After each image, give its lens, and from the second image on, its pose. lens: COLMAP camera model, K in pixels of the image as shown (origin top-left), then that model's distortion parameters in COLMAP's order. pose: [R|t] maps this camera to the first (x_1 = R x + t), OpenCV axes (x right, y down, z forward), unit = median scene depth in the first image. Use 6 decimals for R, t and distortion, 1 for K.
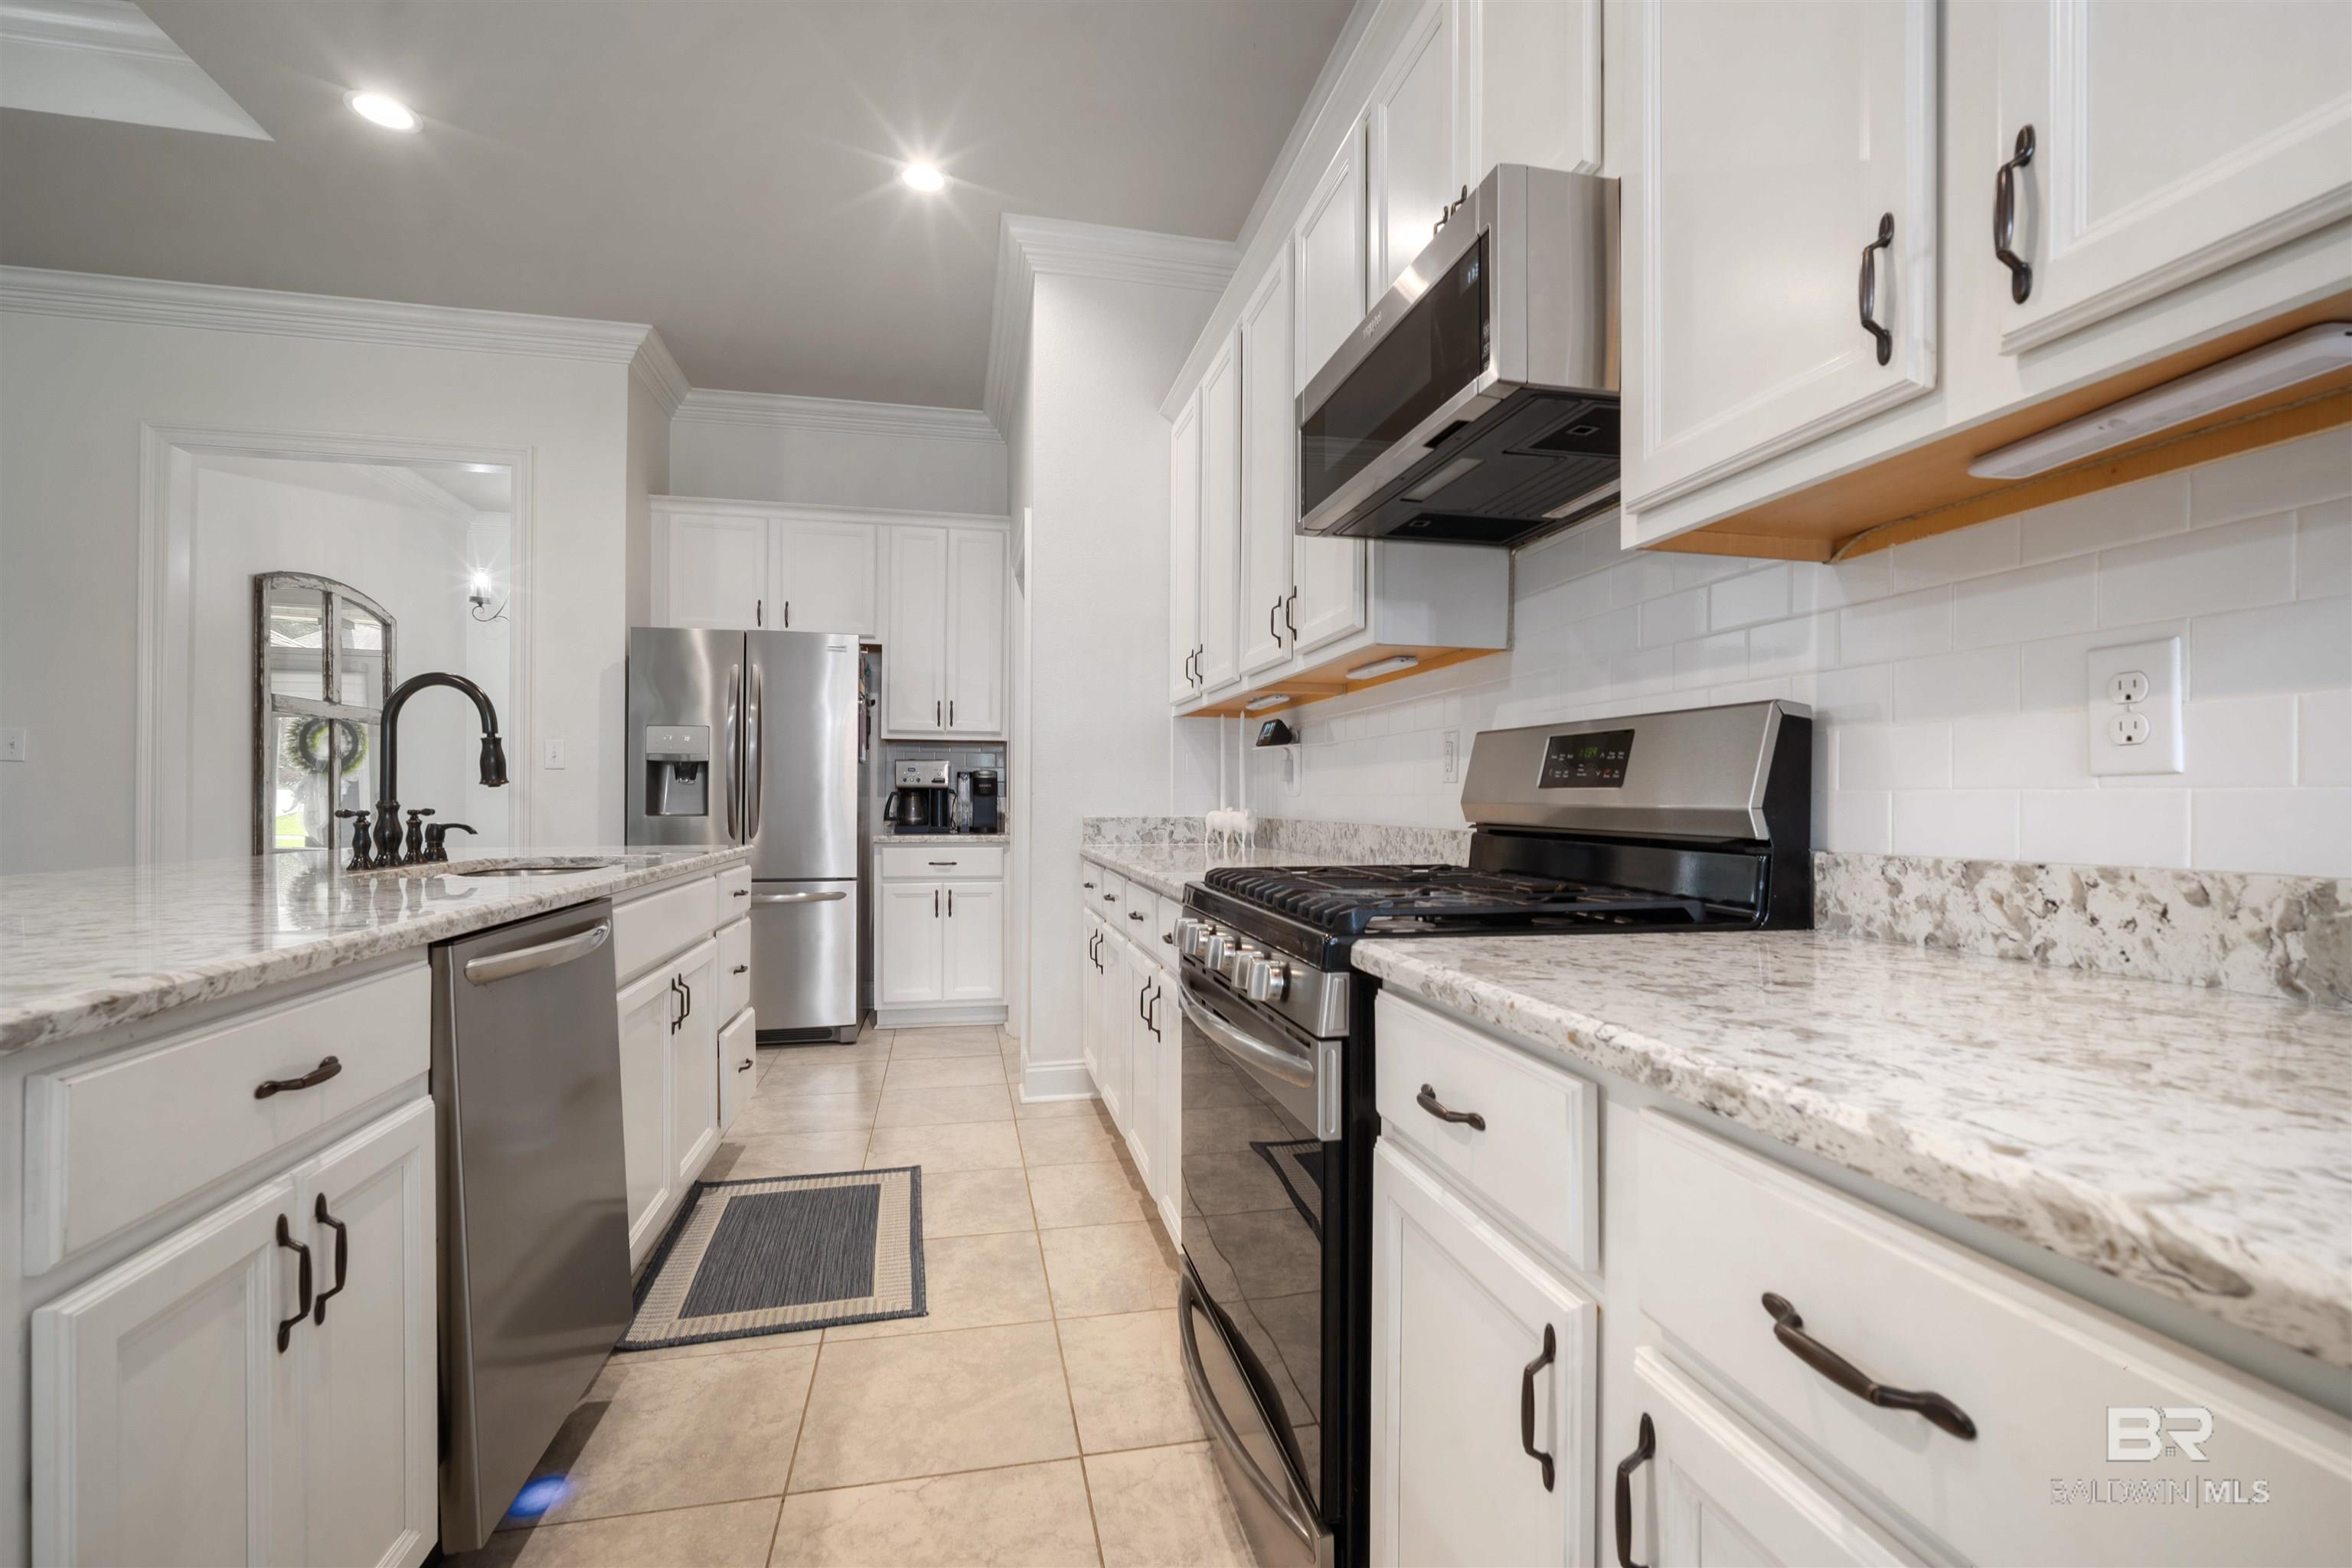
lens RADIAL K [[1052.4, 0, 1171.8], [0, 1052.4, 798.7], [0, 0, 1]] dist [-0.000377, 0.000824]
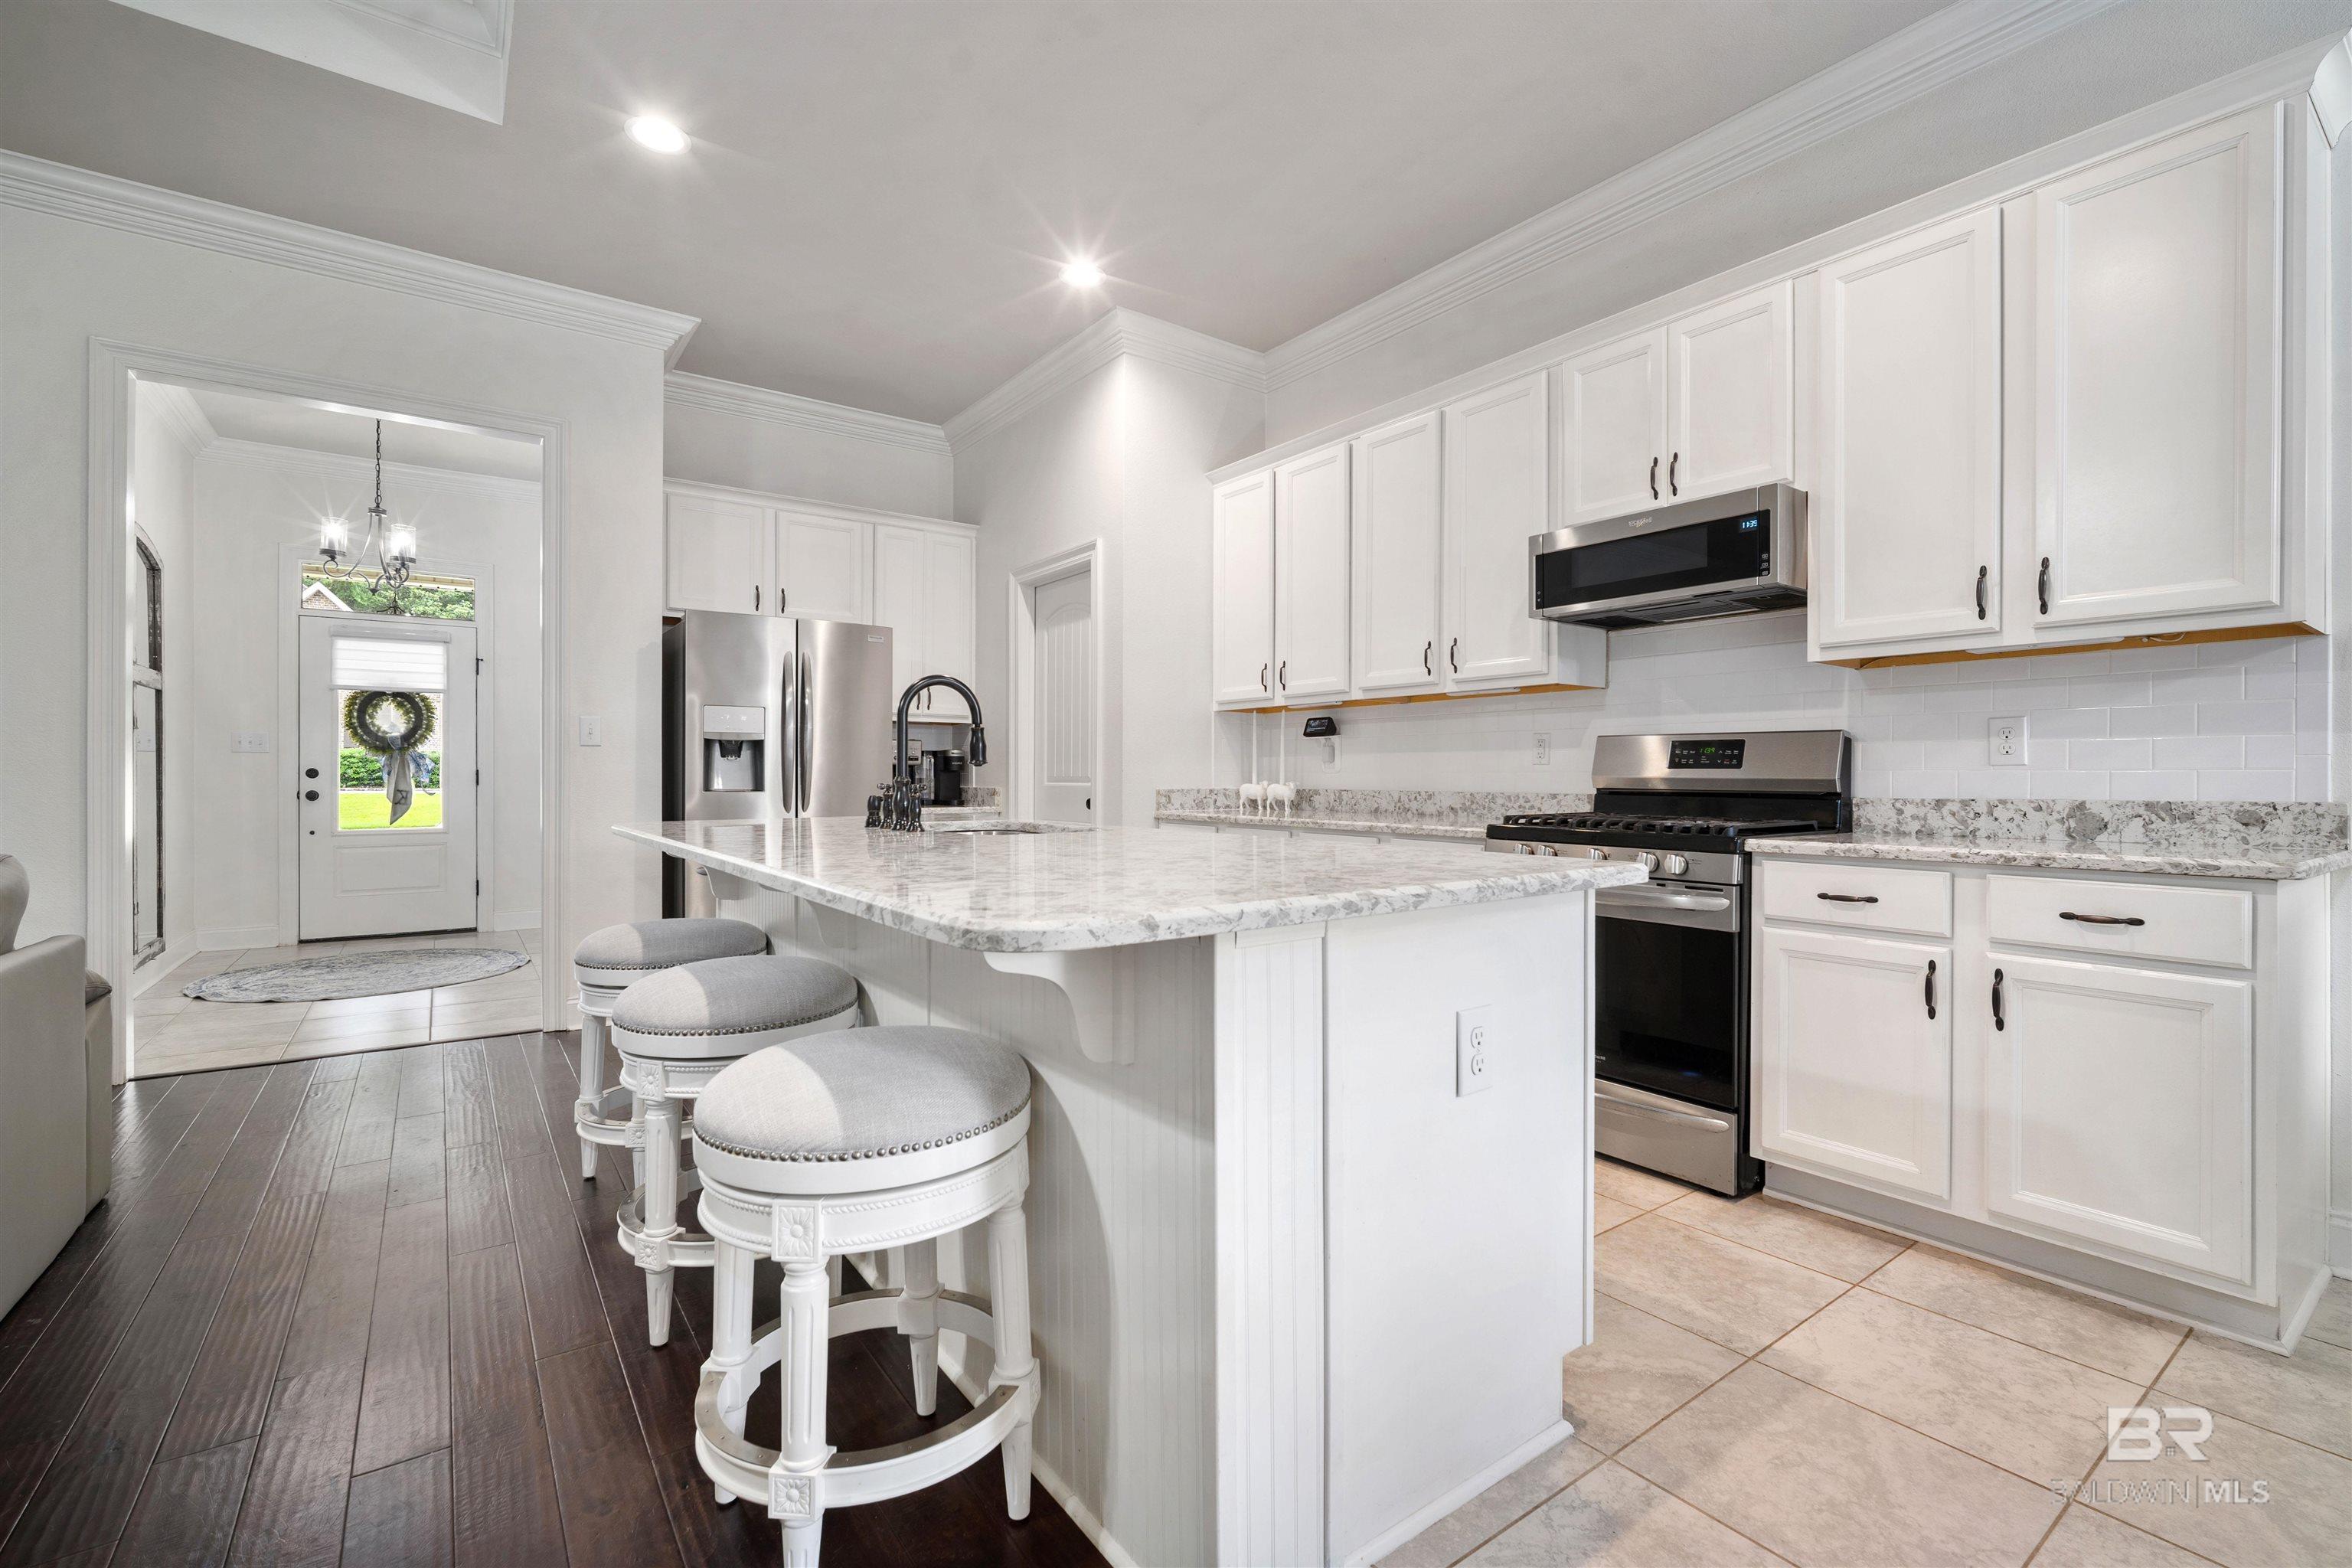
lens RADIAL K [[1052.4, 0, 1174.1], [0, 1052.4, 781.6], [0, 0, 1]] dist [-0.000377, 0.000824]
pose [[0.917756, -0.002655, 0.397136, -1.108969], [0.000368, 0.999983, 0.005837, 0.001553], [-0.397145, -0.005210, 0.917741, -0.331871]]
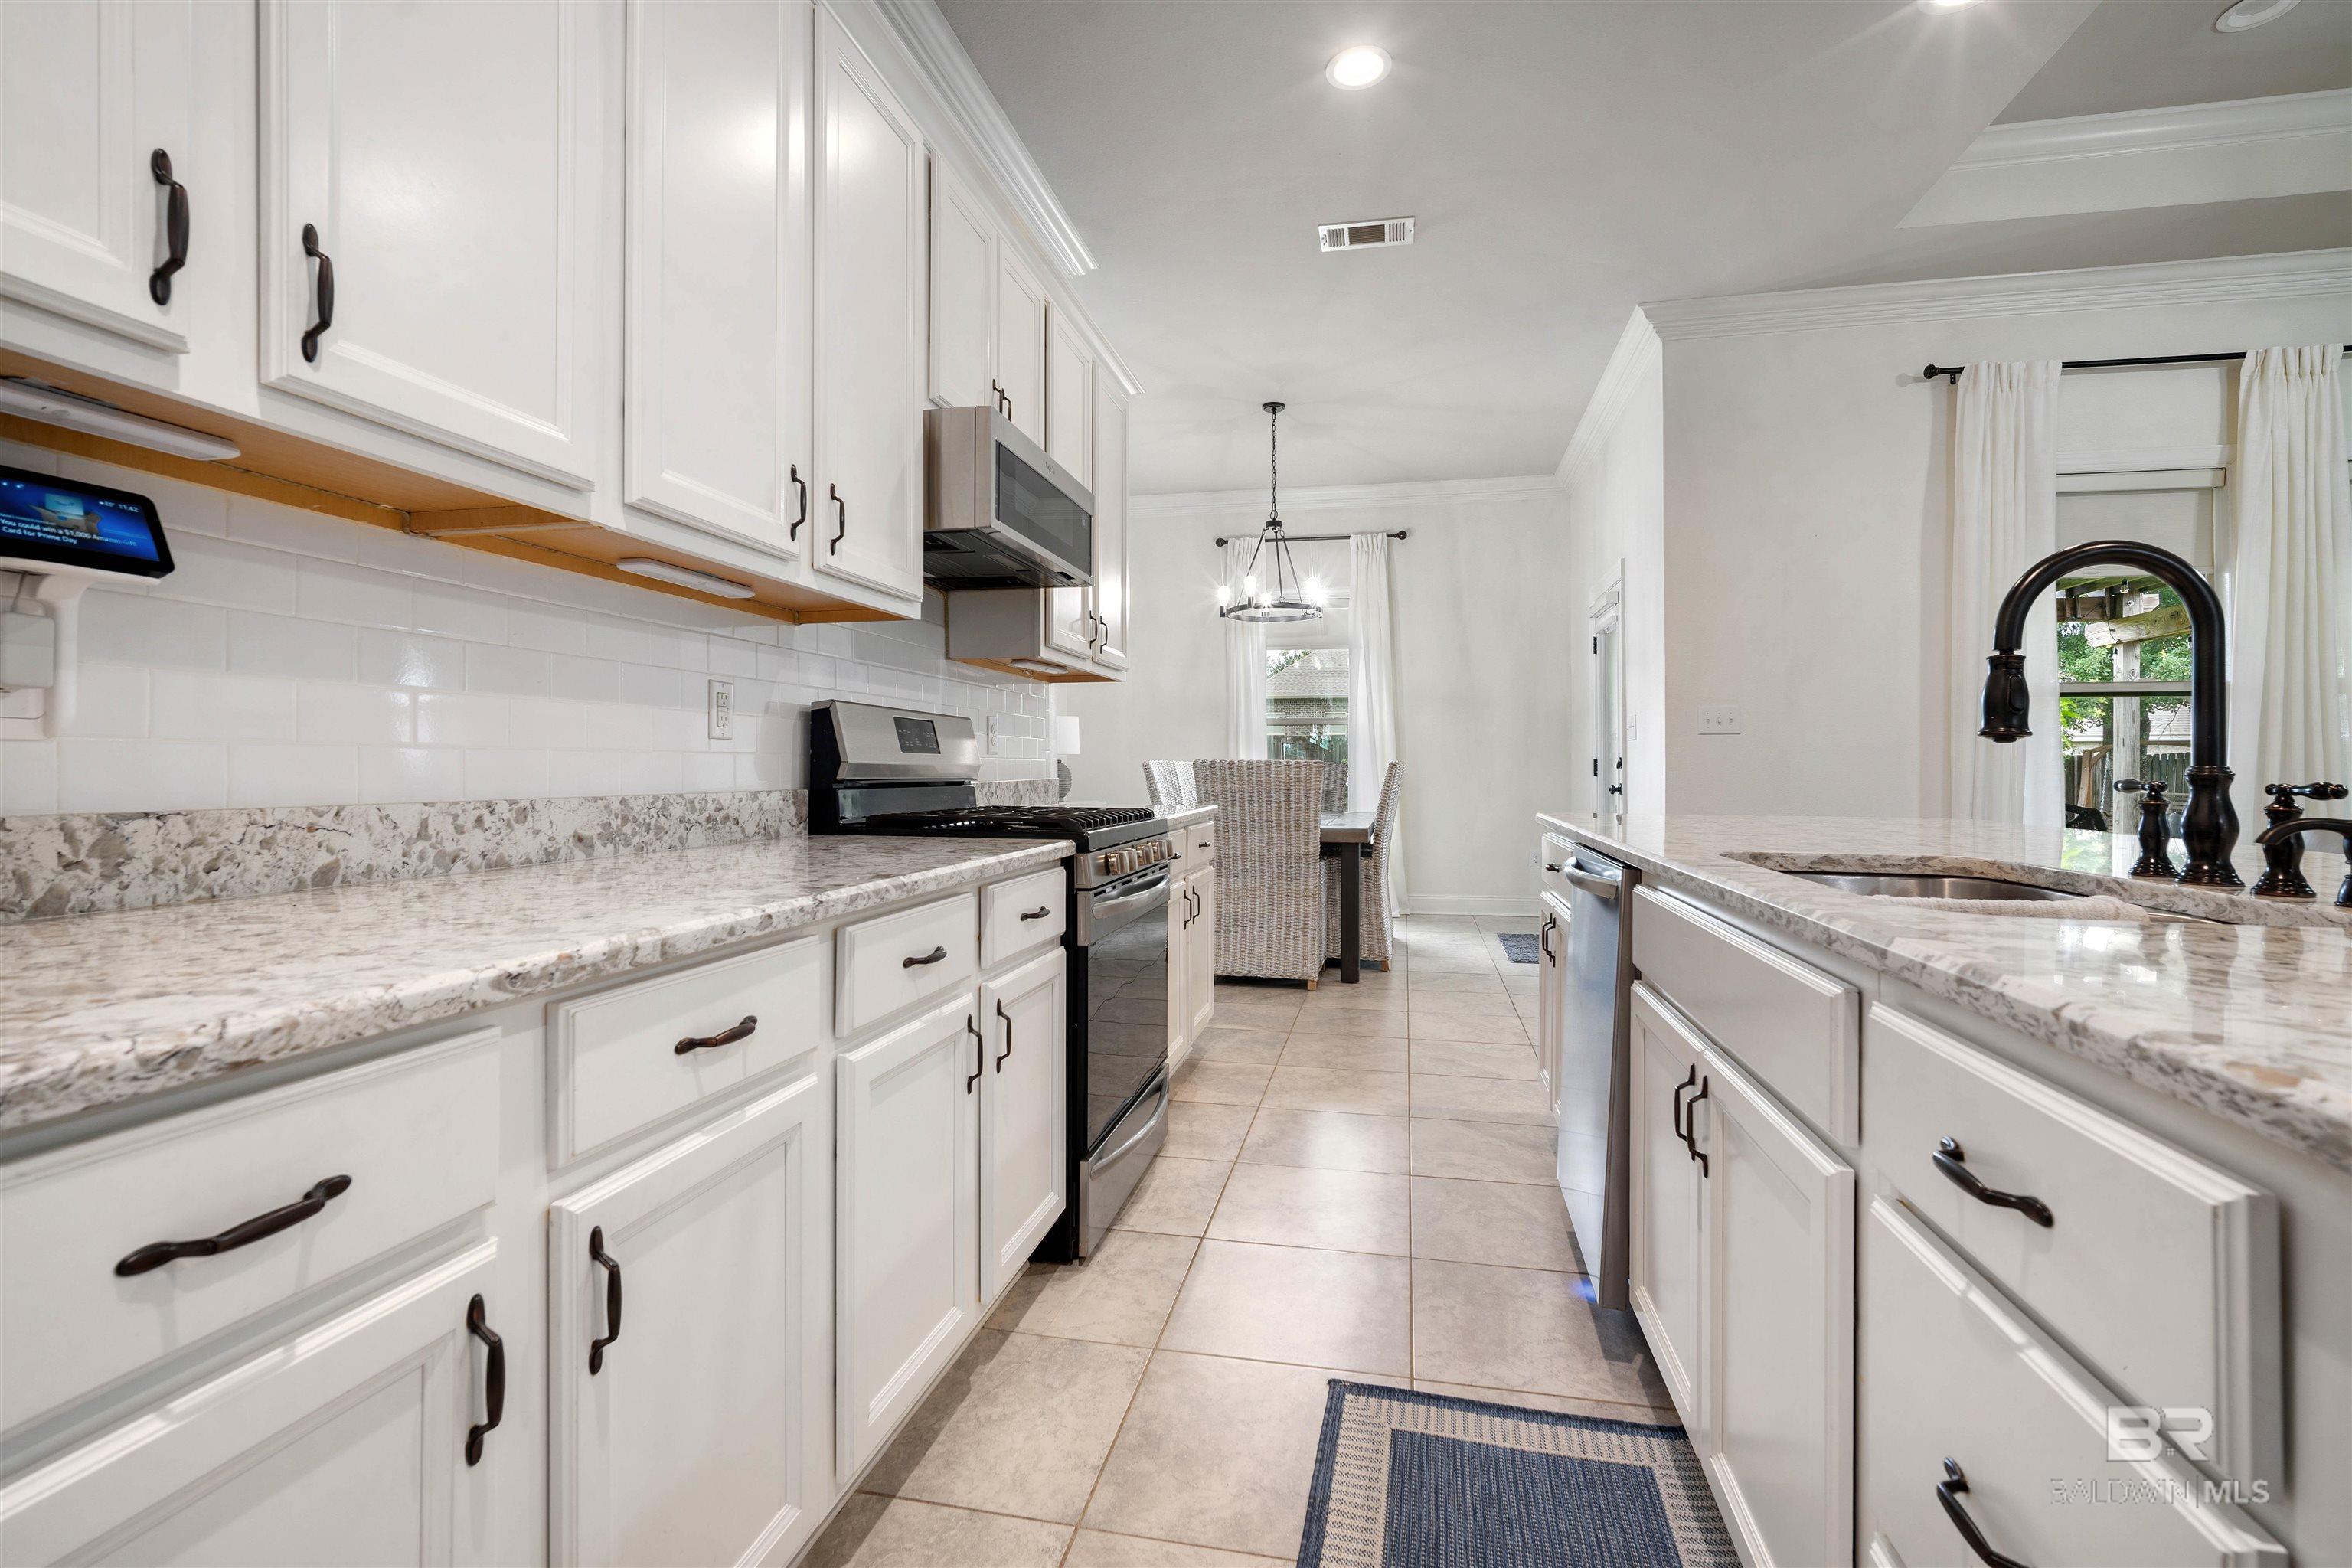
lens RADIAL K [[1052.4, 0, 1189.8], [0, 1052.4, 784.0], [0, 0, 1]] dist [-0.000377, 0.000824]
pose [[-0.916229, -0.012485, 0.400461, -0.550212], [-0.006505, 0.999846, 0.016288, 0.005908], [-0.400603, 0.012319, -0.916169, 2.023814]]
